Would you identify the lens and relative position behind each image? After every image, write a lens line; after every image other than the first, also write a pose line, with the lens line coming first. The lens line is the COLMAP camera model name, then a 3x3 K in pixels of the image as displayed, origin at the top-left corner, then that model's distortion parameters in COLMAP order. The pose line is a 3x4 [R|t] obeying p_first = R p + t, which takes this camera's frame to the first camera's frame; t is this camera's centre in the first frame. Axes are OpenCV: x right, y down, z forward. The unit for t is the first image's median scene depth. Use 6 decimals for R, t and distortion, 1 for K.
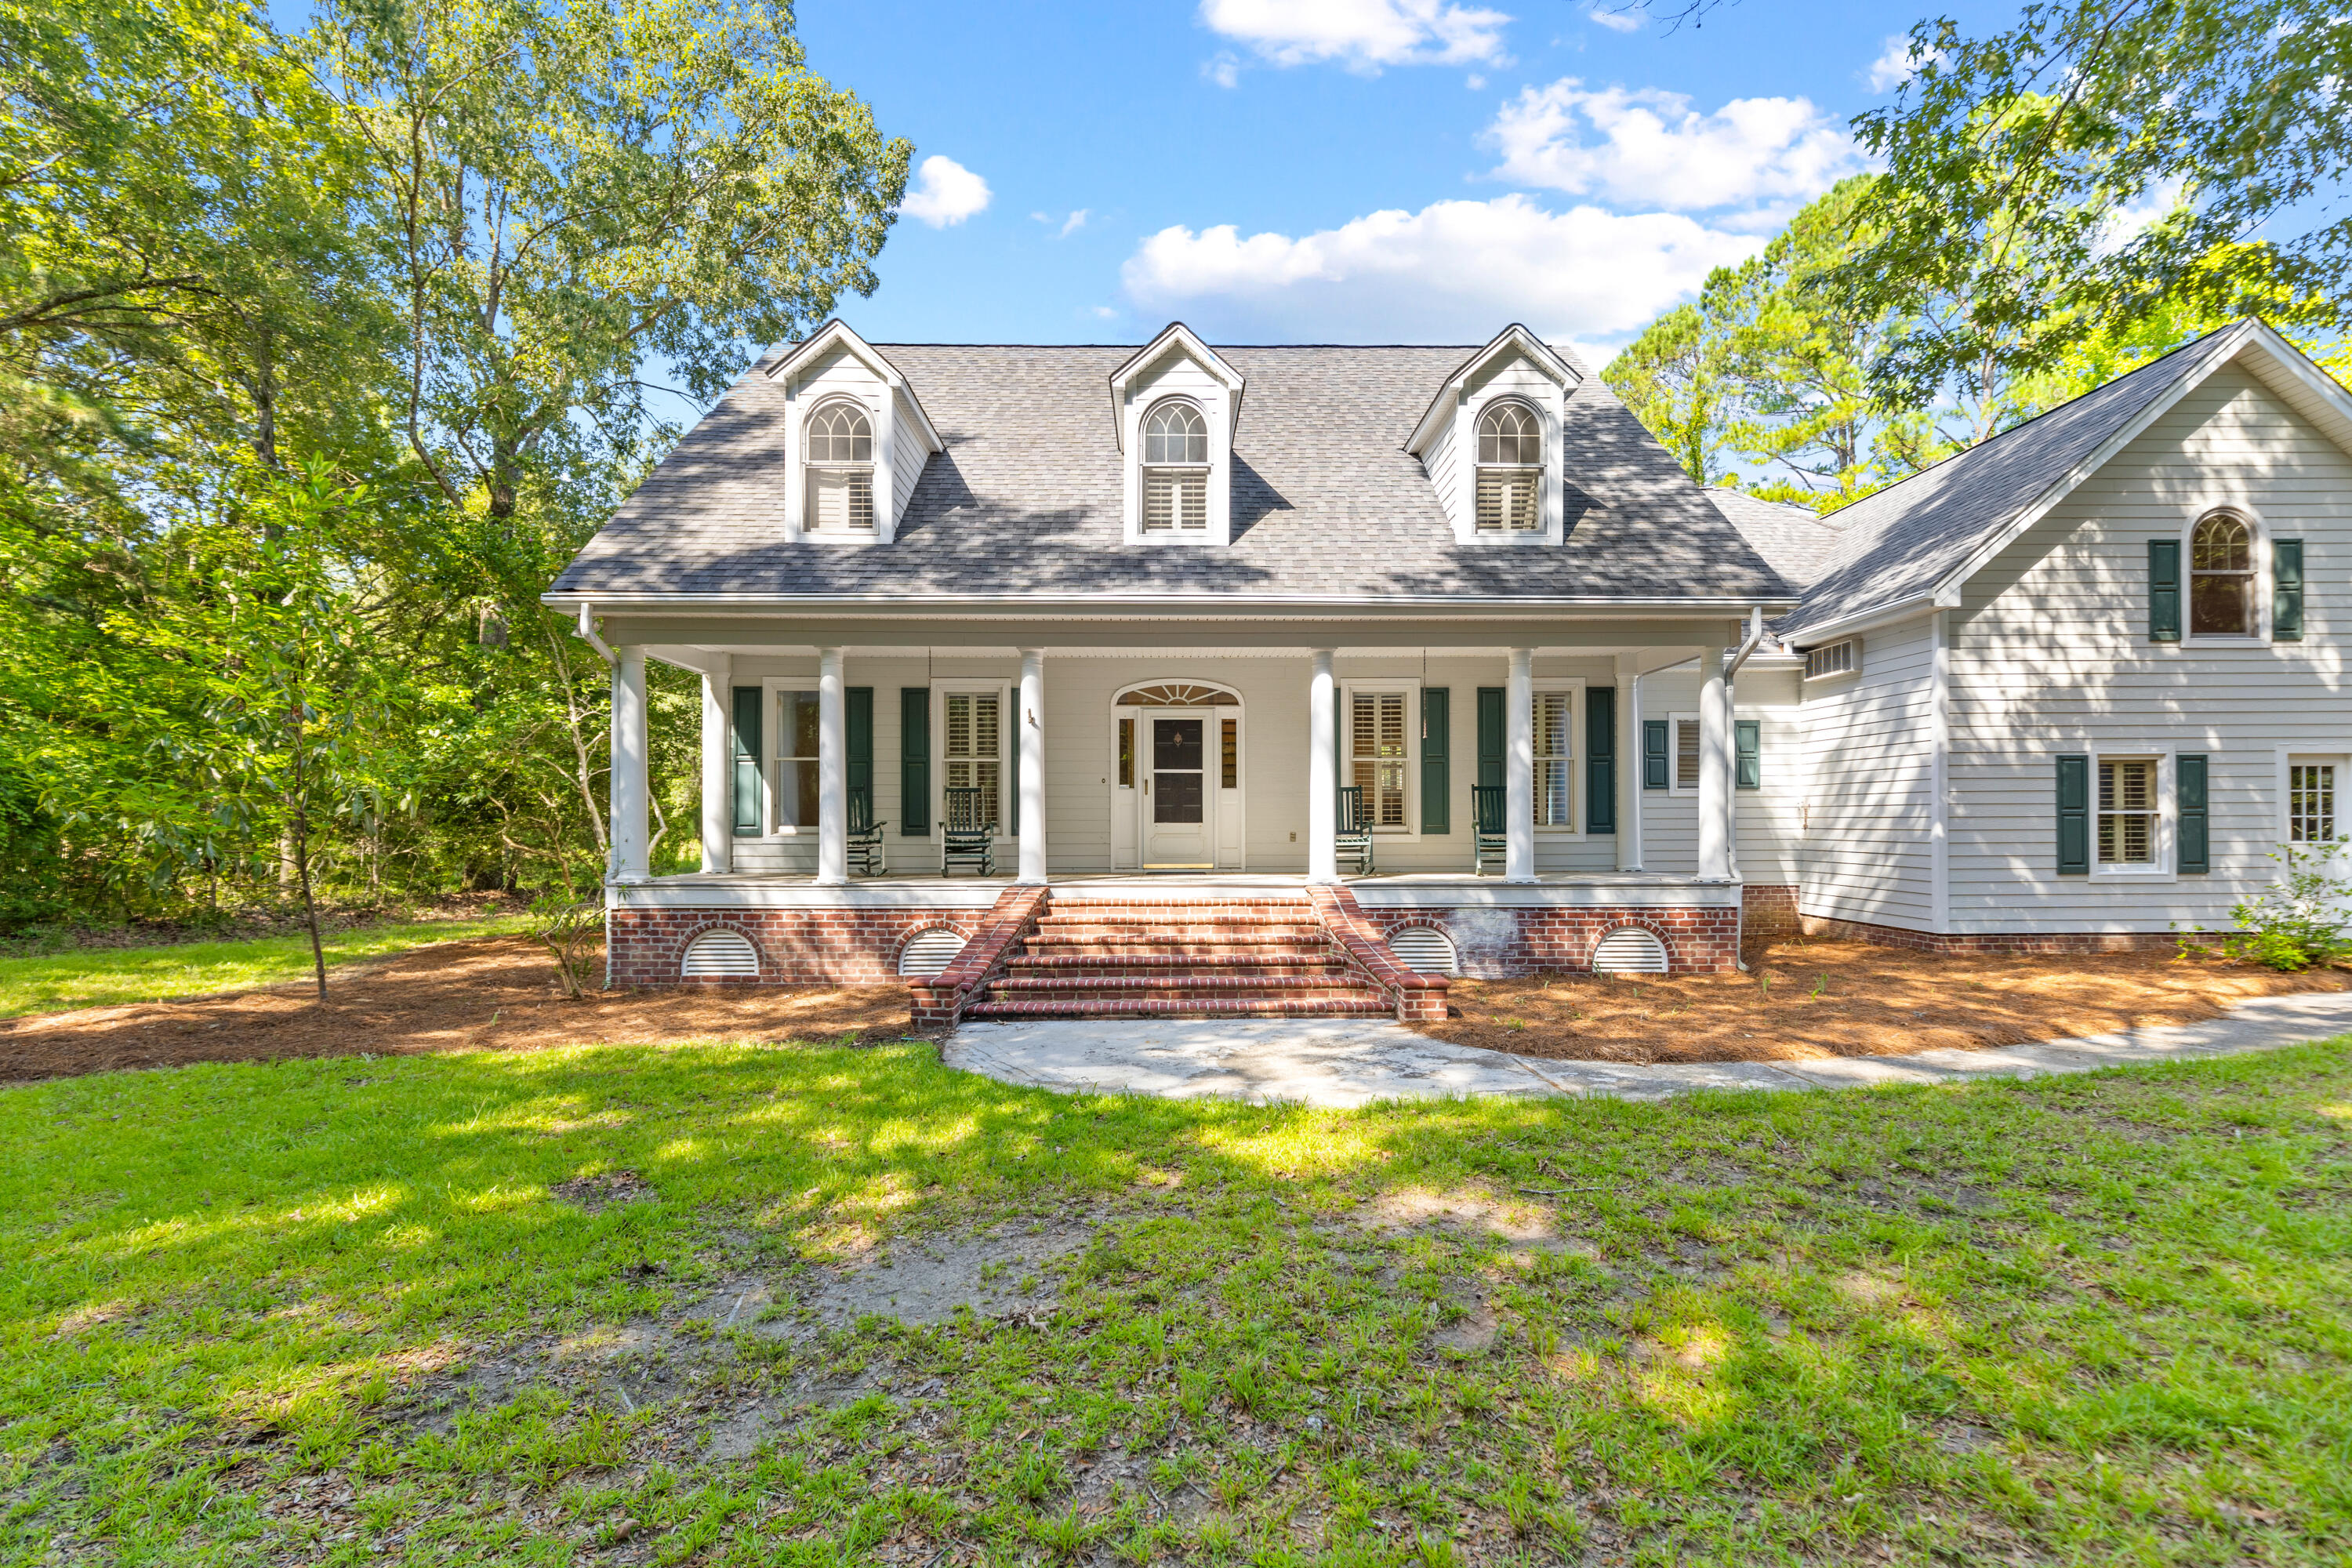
lens RADIAL K [[1106.3, 0, 1192.6], [0, 1106.3, 783.8], [0, 0, 1]] dist [0.003040, -0.000065]
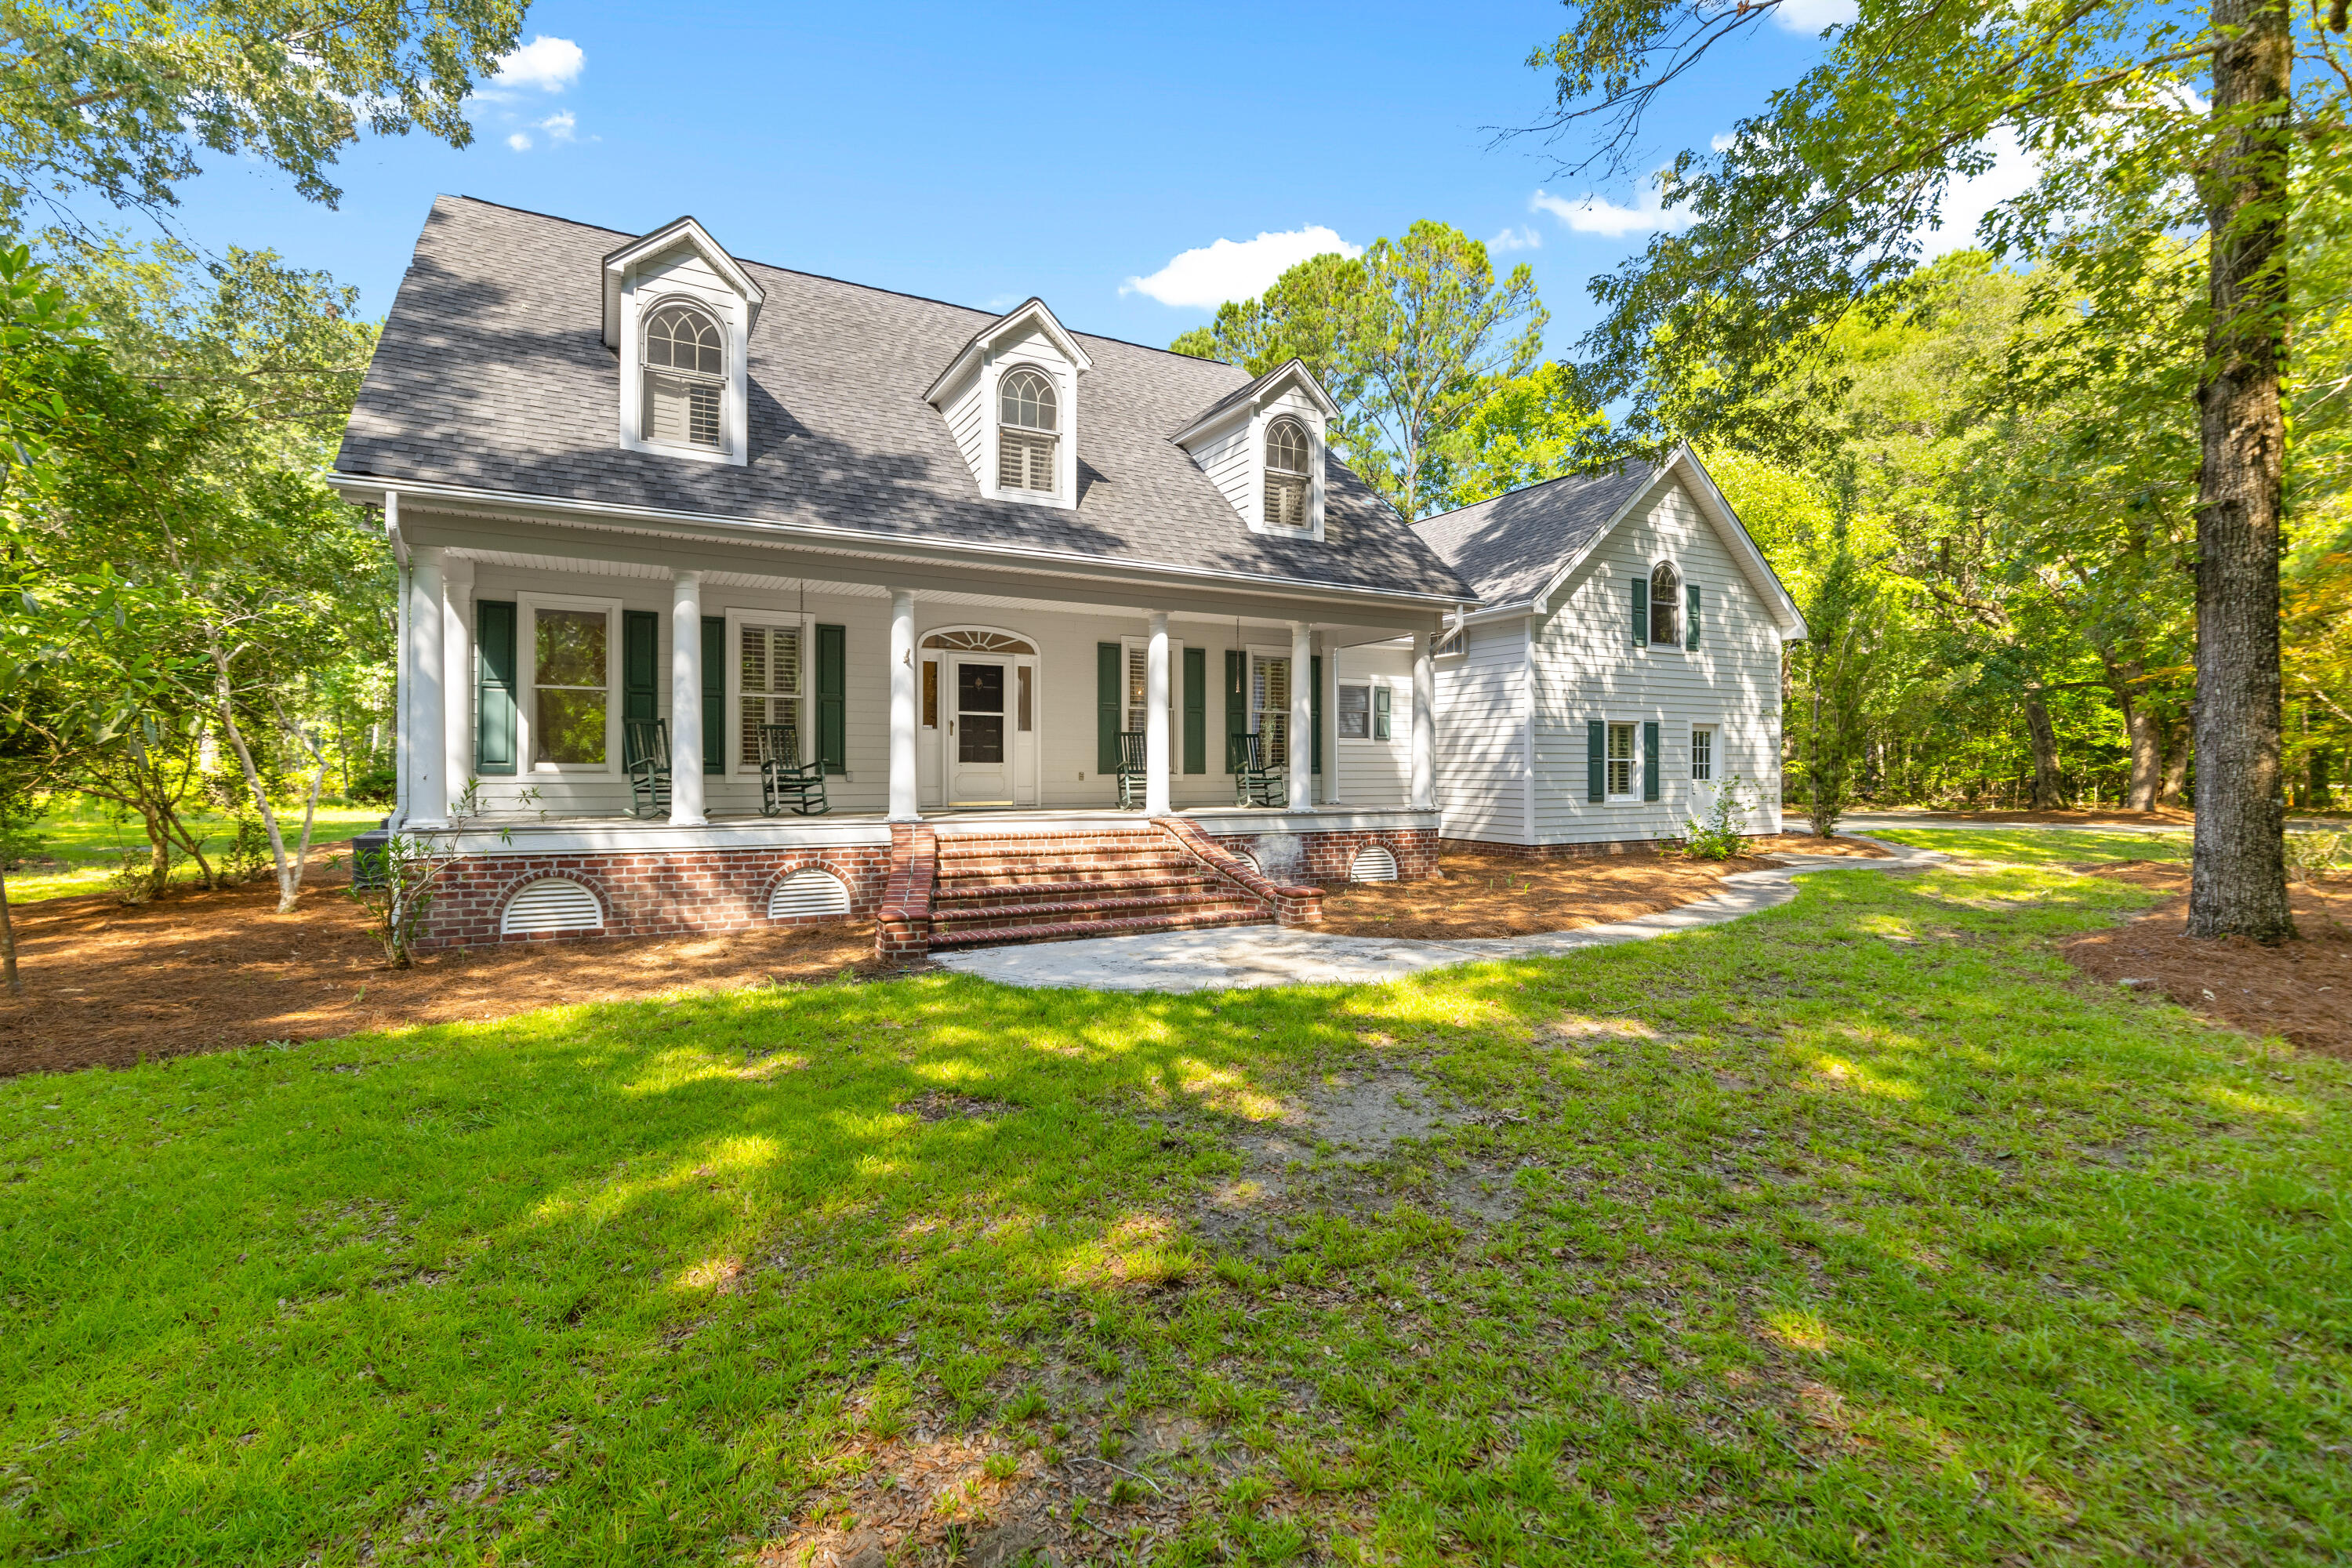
lens RADIAL K [[1077.1, 0, 1176.1], [0, 1077.1, 733.3], [0, 0, 1]] dist [0.001385, 0.000132]
pose [[0.880642, 0.020632, 0.473332, -0.379921], [-0.022133, 0.999752, -0.002399, 0.006389], [-0.473264, -0.008363, 0.880881, 0.007786]]
